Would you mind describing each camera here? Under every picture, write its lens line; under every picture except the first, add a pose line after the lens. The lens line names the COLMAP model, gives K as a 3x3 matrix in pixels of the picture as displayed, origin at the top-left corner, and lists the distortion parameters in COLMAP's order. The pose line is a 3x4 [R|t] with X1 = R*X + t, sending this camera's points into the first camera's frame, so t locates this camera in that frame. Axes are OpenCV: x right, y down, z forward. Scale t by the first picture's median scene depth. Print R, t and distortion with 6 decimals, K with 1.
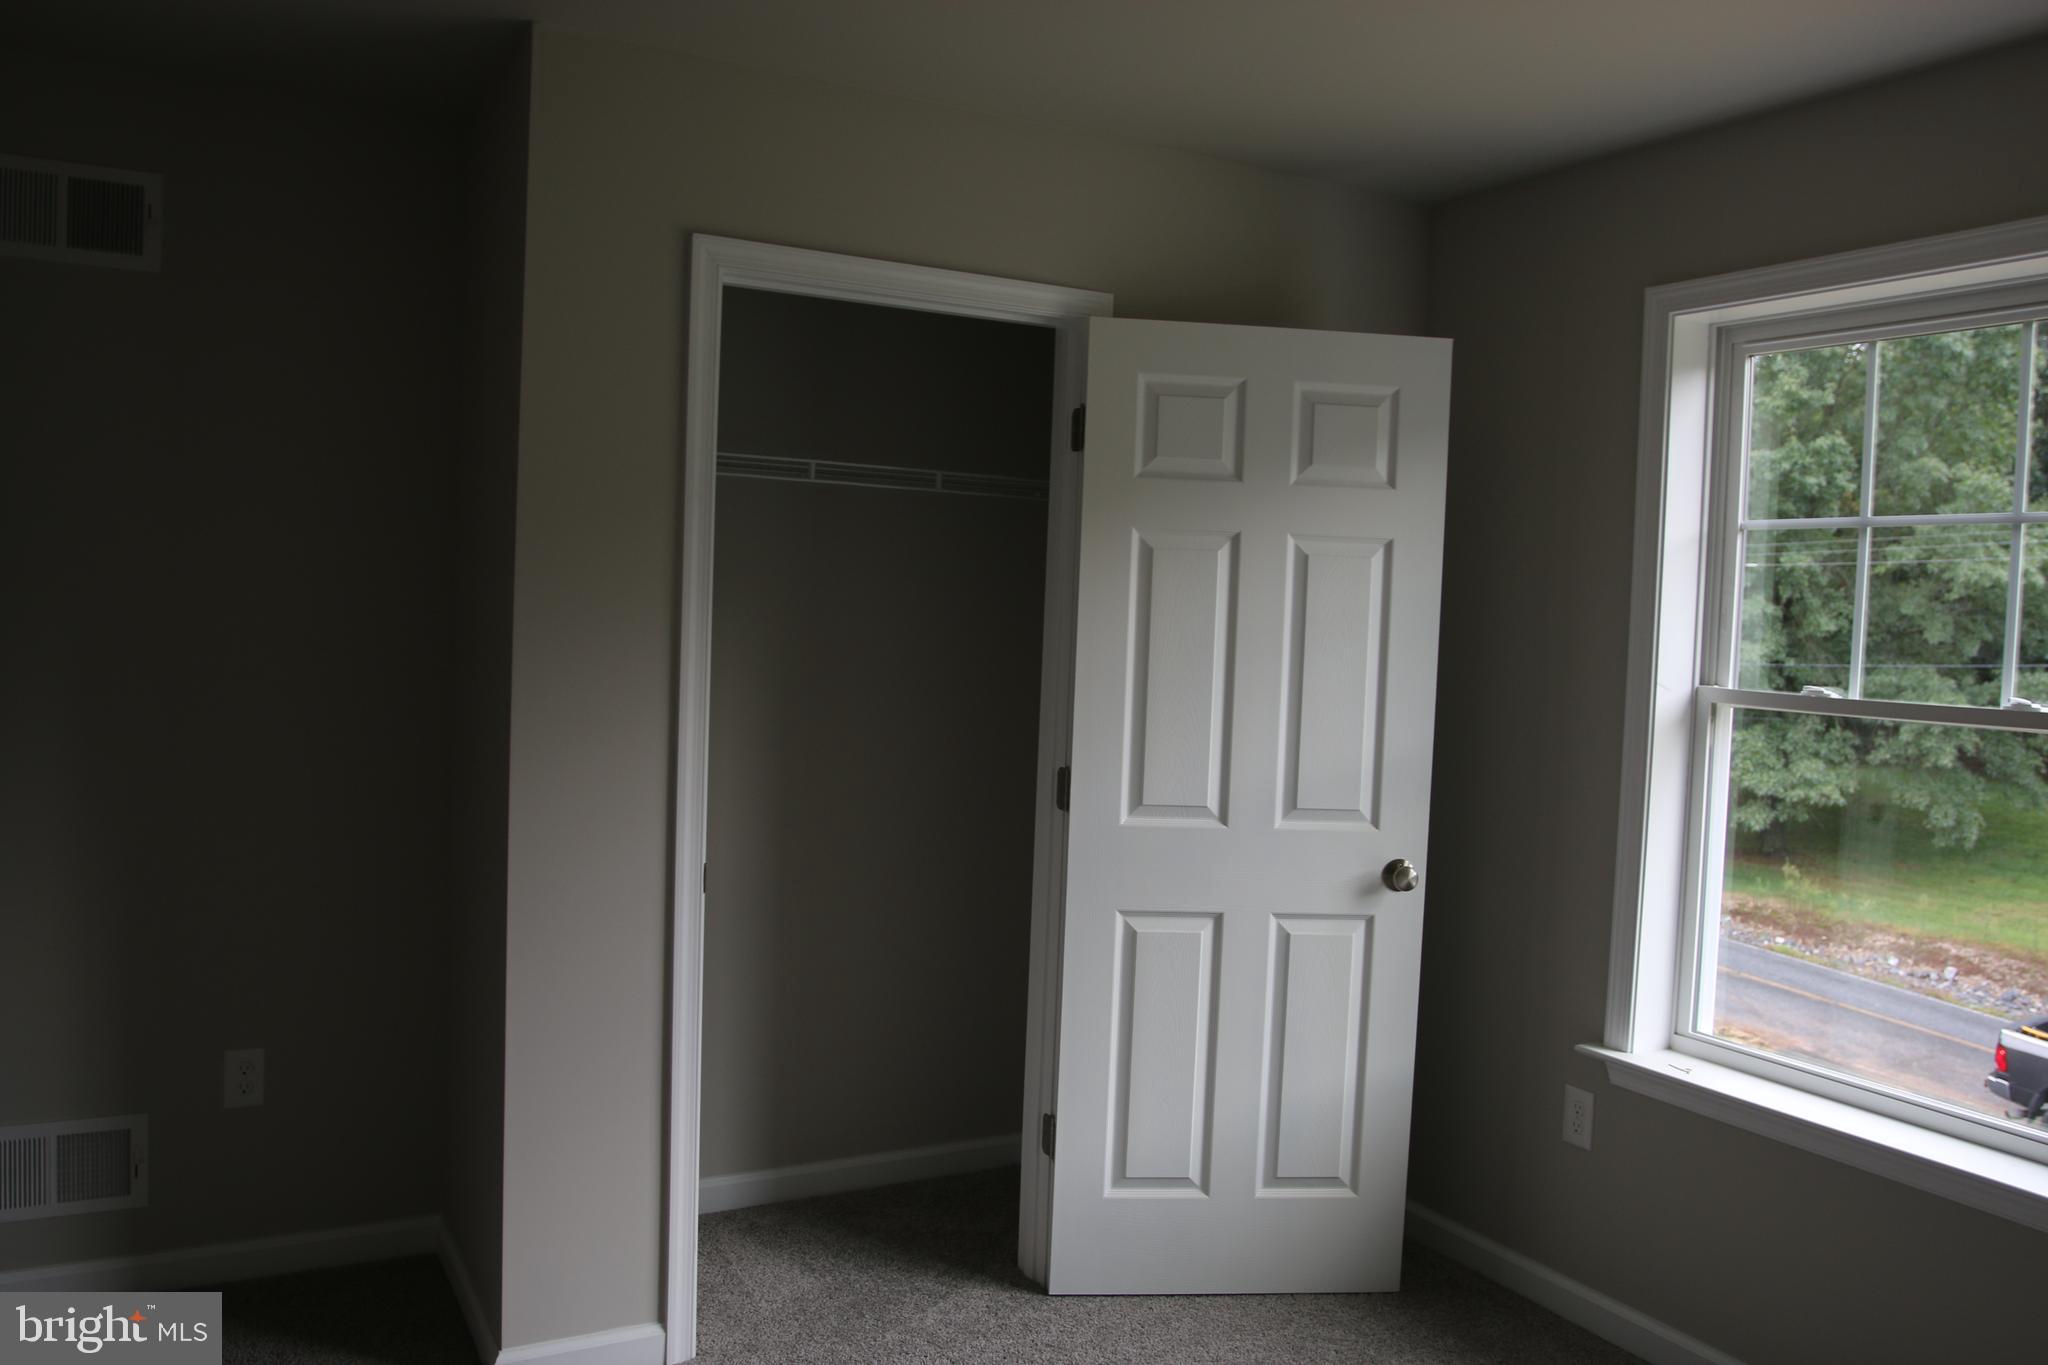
lens RADIAL K [[1589.0, 0, 1024.0], [0, 1589.0, 682.5], [0, 0, 1]] dist [-0.087567, 0.056492]
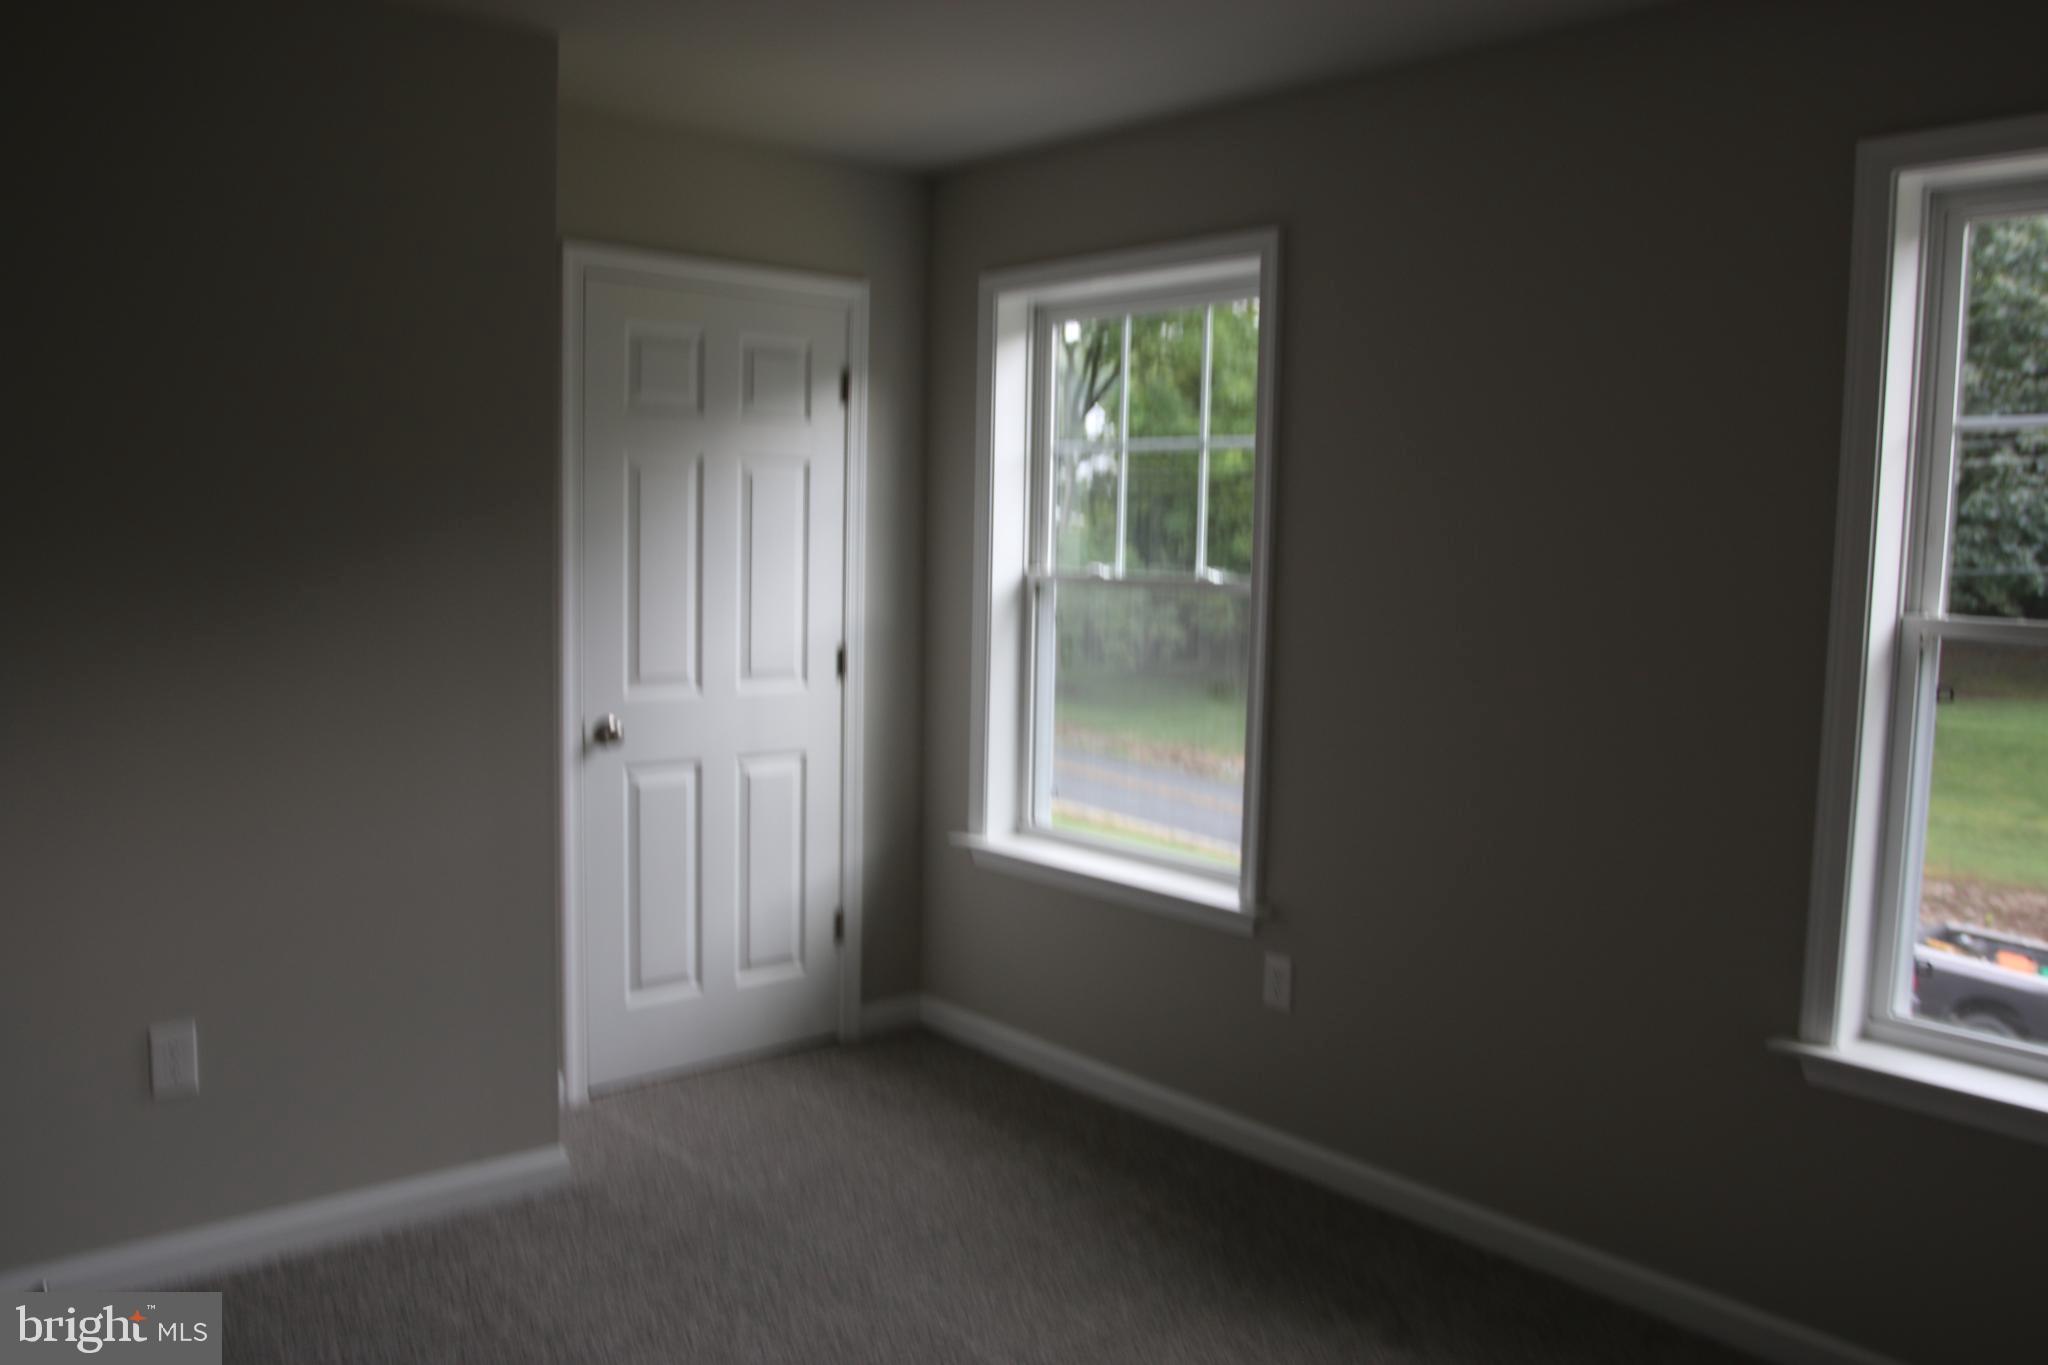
lens RADIAL K [[1589.0, 0, 1024.0], [0, 1589.0, 682.5], [0, 0, 1]] dist [-0.087567, 0.056492]
pose [[0.969213, -0.041955, 0.242624, 0.075775], [0.028400, 0.997848, 0.059101, 0.017127], [-0.244581, -0.050391, 0.968319, -0.294258]]
